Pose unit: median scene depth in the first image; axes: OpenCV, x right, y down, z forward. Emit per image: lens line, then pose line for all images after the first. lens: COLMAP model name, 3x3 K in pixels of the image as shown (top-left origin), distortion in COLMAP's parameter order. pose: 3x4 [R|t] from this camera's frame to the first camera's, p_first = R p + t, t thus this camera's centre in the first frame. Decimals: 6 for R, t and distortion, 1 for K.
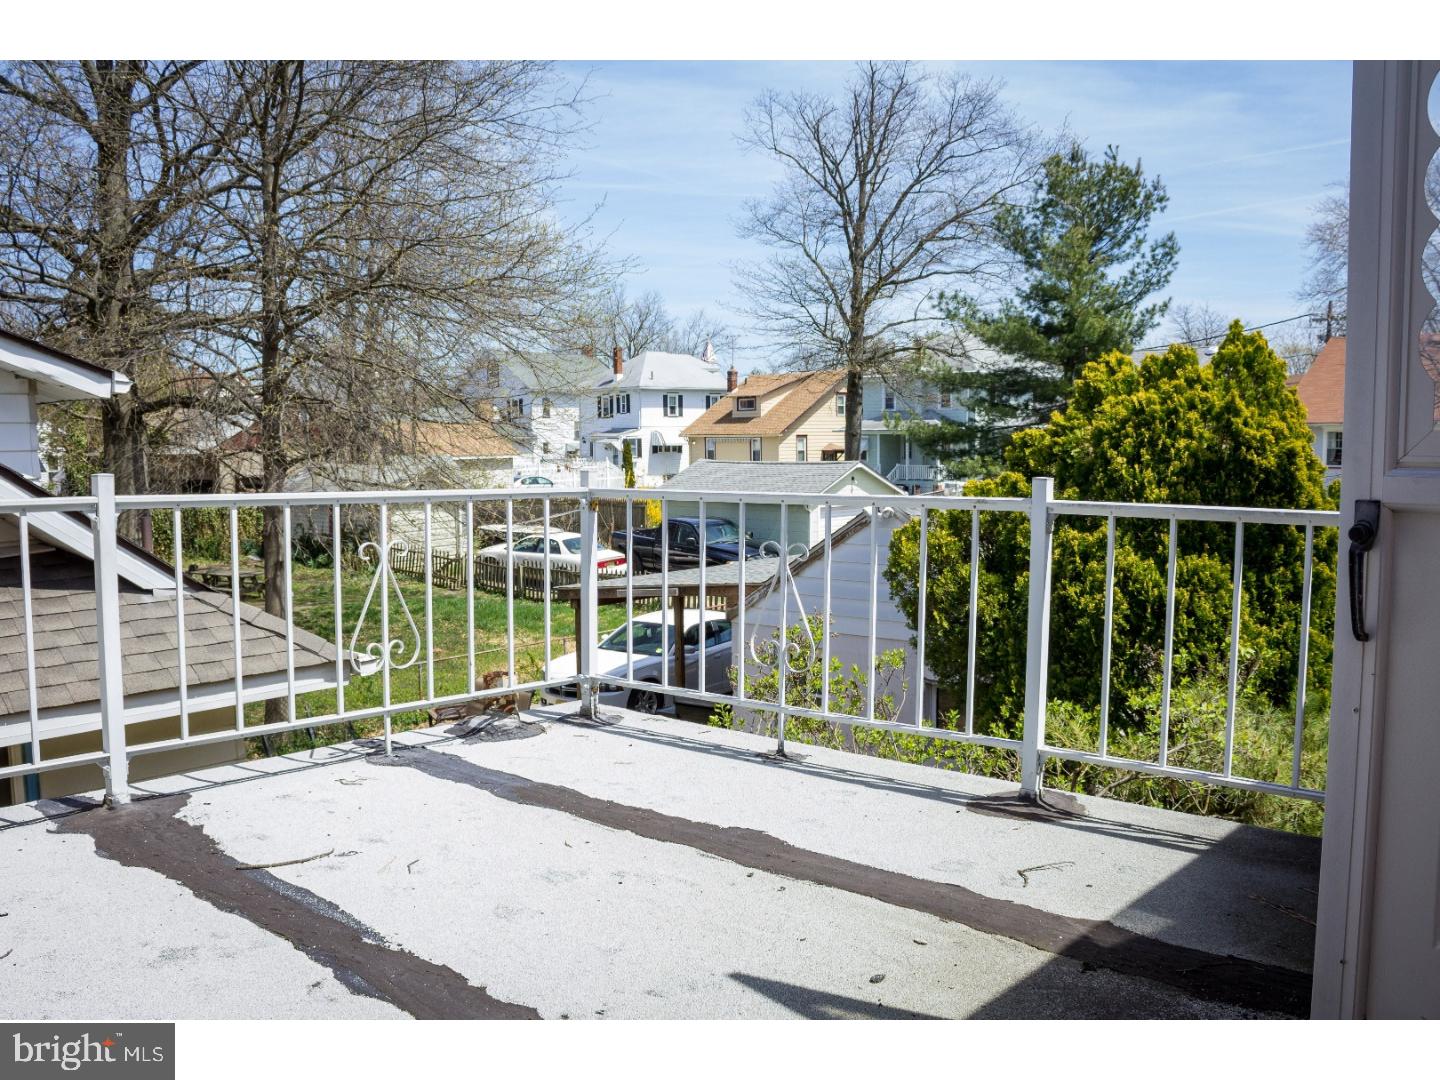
lens RADIAL K [[1118.5, 0, 720.0], [0, 1118.5, 540.0], [0, 0, 1]] dist [-0.075983, 0.005733]
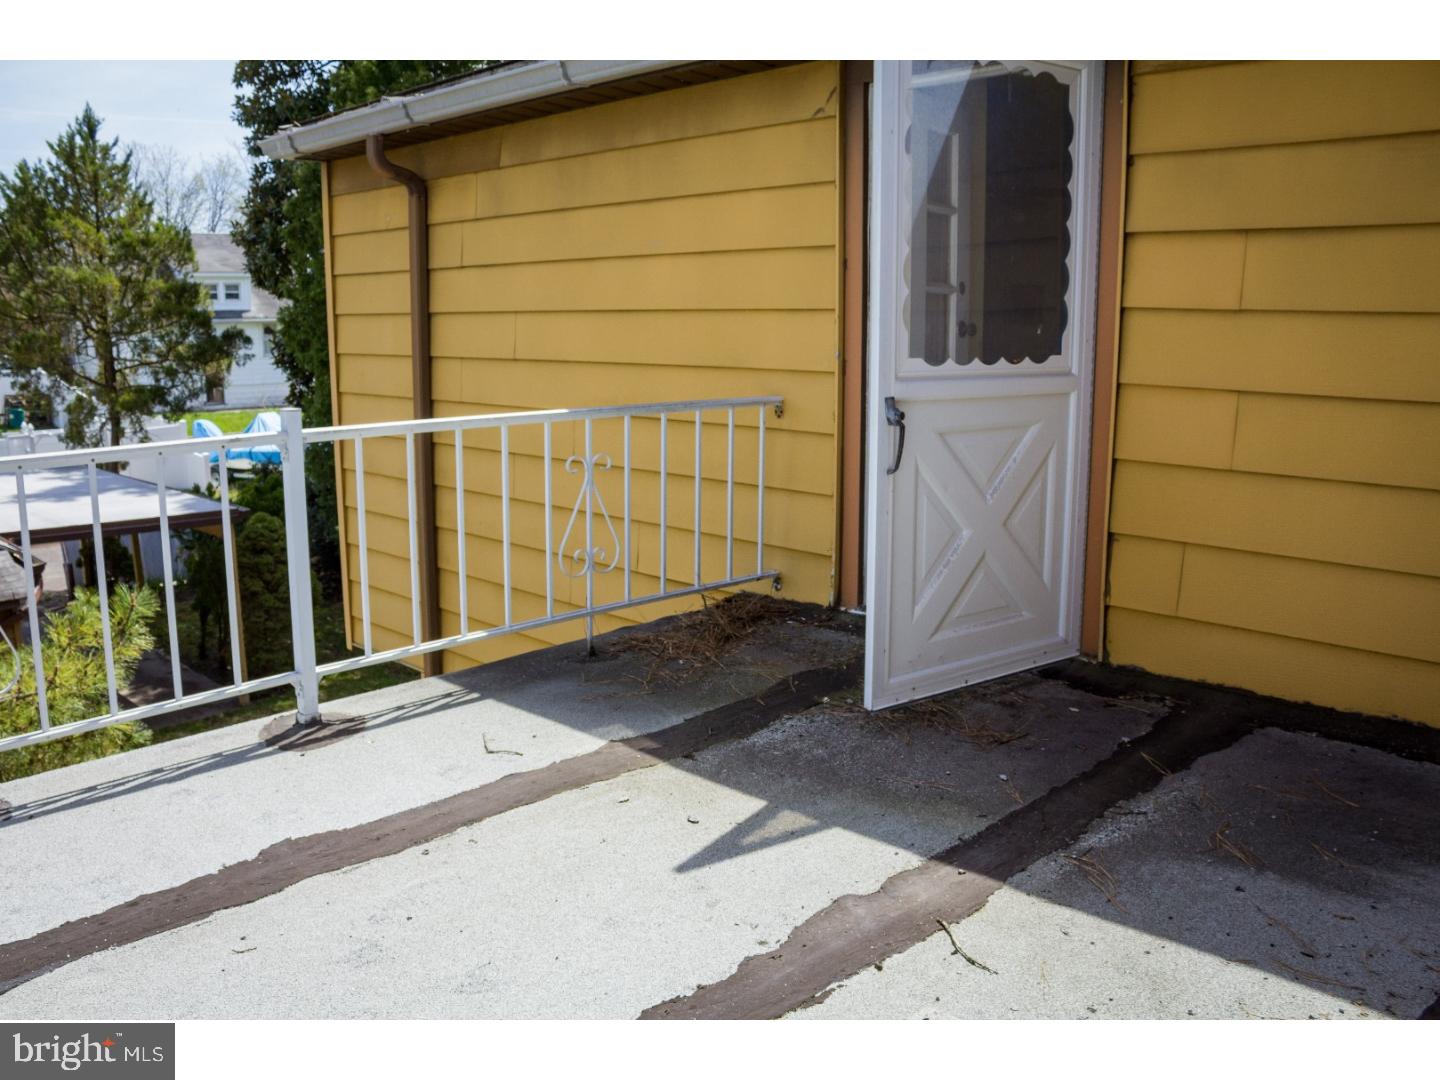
lens RADIAL K [[1257.1, 0, 720.0], [0, 1257.1, 540.0], [0, 0, 1]] dist [-0.154073, 0.119204]
pose [[0.103472, -0.171675, 0.979705, -0.735723], [0.096588, 0.982071, 0.161888, -0.056461], [-0.989932, 0.077877, 0.118198, 0.570780]]
